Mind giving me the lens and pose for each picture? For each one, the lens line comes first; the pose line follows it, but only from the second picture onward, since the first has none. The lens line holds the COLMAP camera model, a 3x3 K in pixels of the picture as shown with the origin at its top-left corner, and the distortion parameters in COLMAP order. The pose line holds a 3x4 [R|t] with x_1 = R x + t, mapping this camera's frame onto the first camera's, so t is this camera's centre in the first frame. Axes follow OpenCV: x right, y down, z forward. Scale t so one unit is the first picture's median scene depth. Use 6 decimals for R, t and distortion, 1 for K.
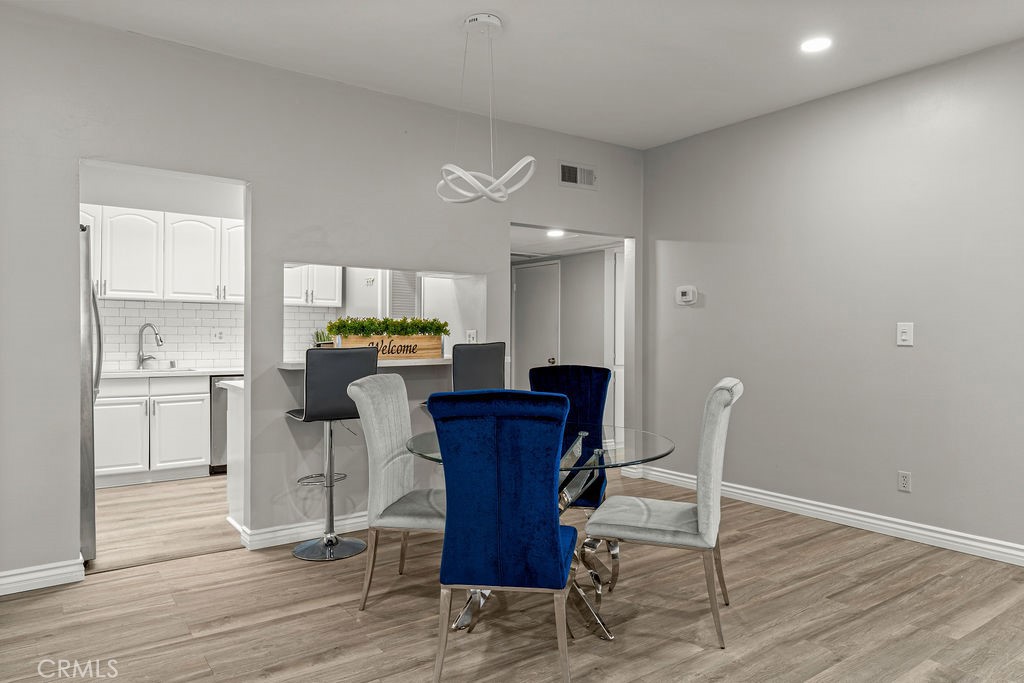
lens RADIAL K [[664.5, 0, 512.0], [0, 664.5, 341.5], [0, 0, 1]] dist [0.002919, 0.001754]
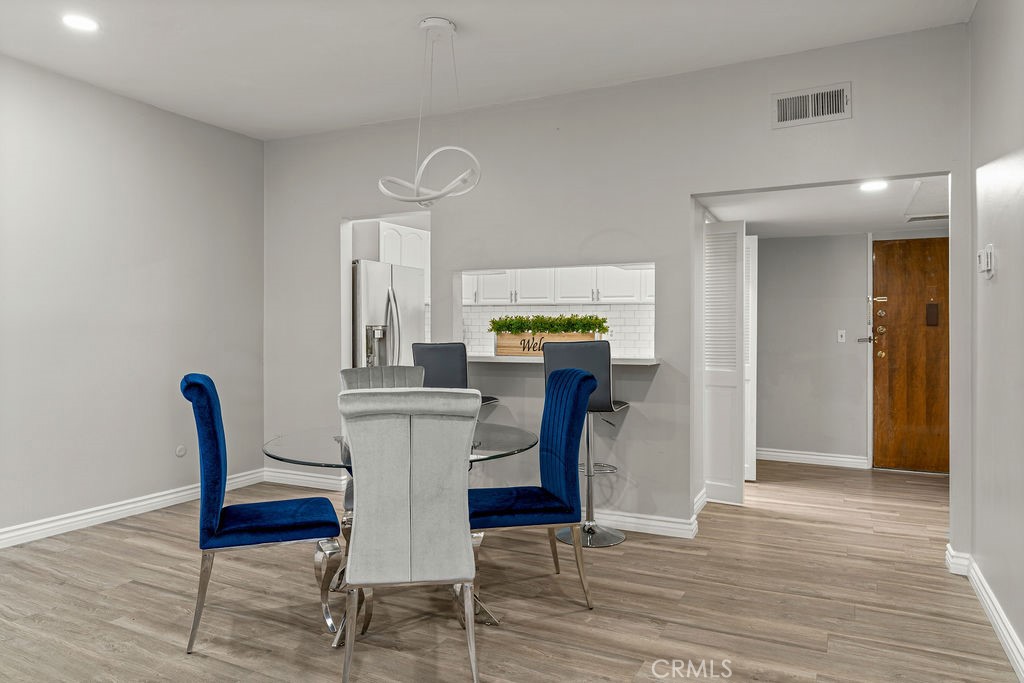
lens RADIAL K [[669.0, 0, 509.5], [0, 669.0, 328.9], [0, 0, 1]] dist [-0.006077, -0.000996]
pose [[0.462401, -0.004687, -0.886659, 0.574266], [-0.010343, 0.999889, -0.010680, -0.003007], [0.886611, 0.014109, 0.462301, 0.392612]]
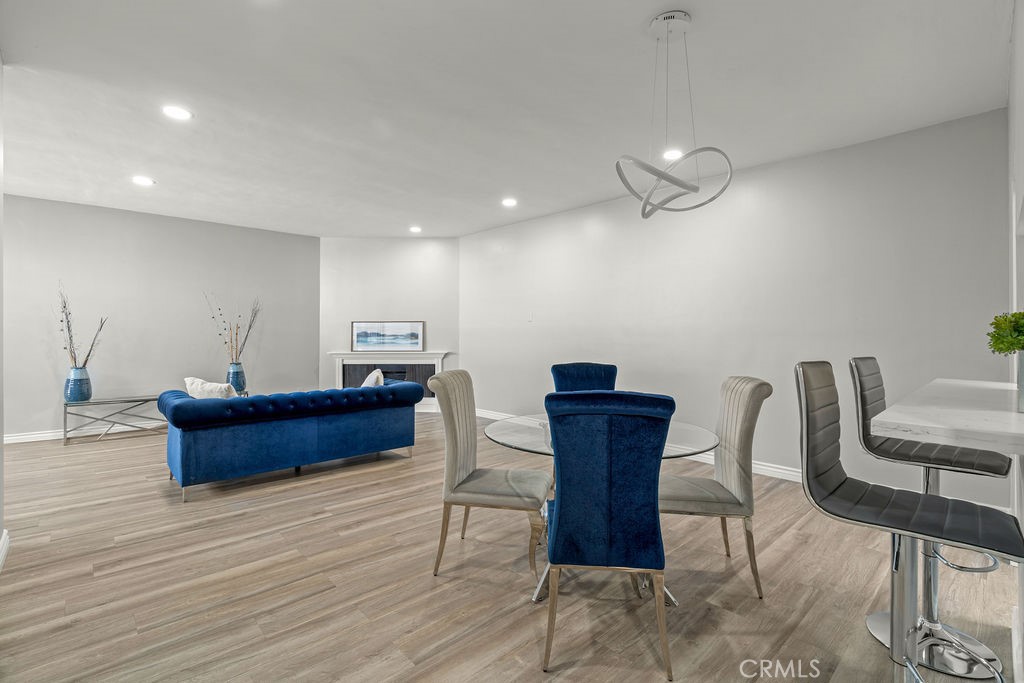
lens RADIAL K [[471.4, 0, 512.0], [0, 471.4, 341.5], [0, 0, 1]] dist [-0.001971, -0.000002]
pose [[-0.991186, -0.004136, -0.132413, 0.173670], [-0.008050, 0.999546, 0.029035, -0.017081], [0.132233, 0.029845, -0.990769, 1.039410]]
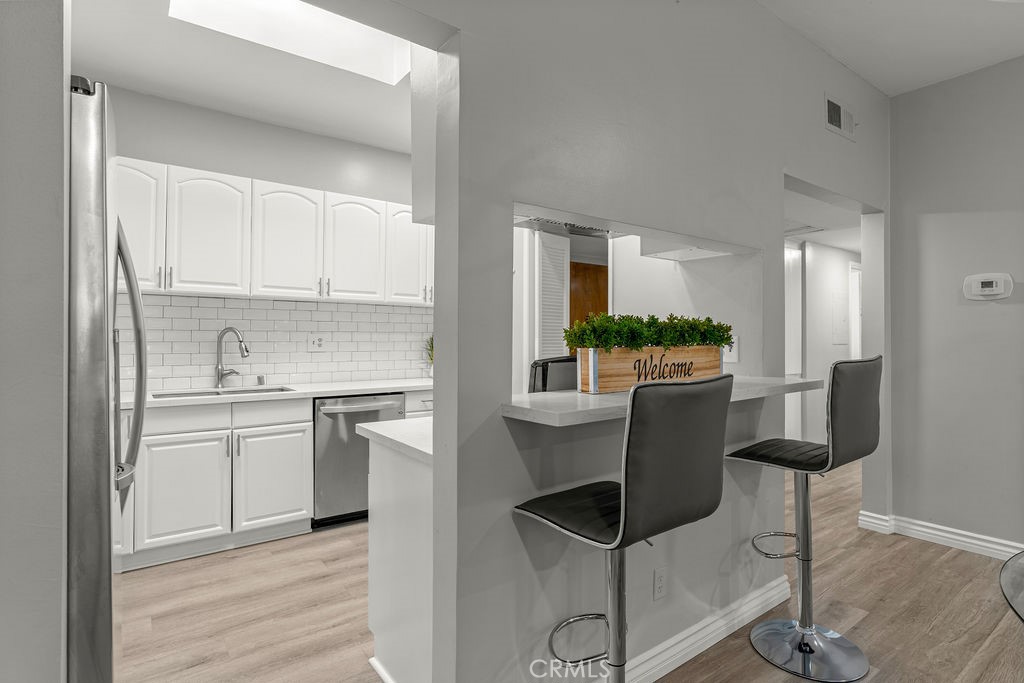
lens RADIAL K [[518.3, 0, 512.3], [0, 518.3, 336.5], [0, 0, 1]] dist [-0.002752, 0.000192]
pose [[0.999924, -0.001637, 0.012203, -0.257980], [0.001772, 0.999937, -0.011042, -0.010700], [-0.012184, 0.011063, 0.999865, 0.451951]]
